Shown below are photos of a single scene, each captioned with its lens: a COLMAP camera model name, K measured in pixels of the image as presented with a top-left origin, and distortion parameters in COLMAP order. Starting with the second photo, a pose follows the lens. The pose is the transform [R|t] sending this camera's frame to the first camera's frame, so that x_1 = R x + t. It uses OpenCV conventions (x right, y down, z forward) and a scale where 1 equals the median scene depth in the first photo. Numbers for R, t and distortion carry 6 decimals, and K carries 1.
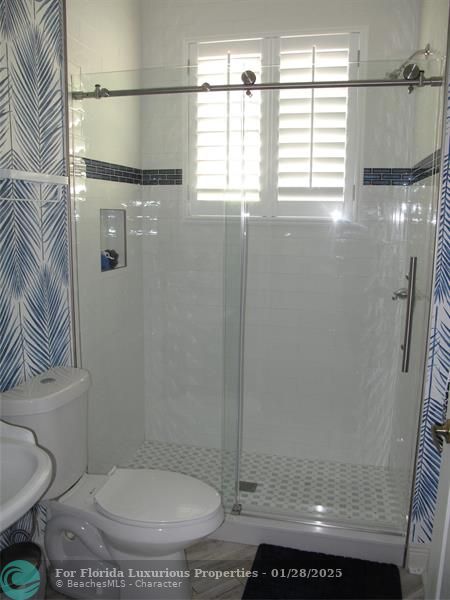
lens RADIAL K [[516.8, 0, 225.0], [0, 516.8, 300.0], [0, 0, 1]] dist [-0.127471, 0.121331]
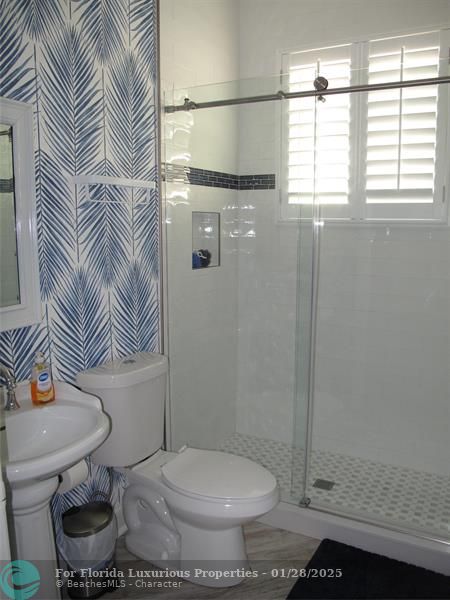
lens RADIAL K [[516.8, 0, 225.0], [0, 516.8, 300.0], [0, 0, 1]] dist [-0.127471, 0.121331]
pose [[0.966094, 0.032992, -0.256075, 0.108236], [-0.037330, 0.999230, -0.012097, 0.020687], [0.255479, 0.021246, 0.966581, -0.037236]]
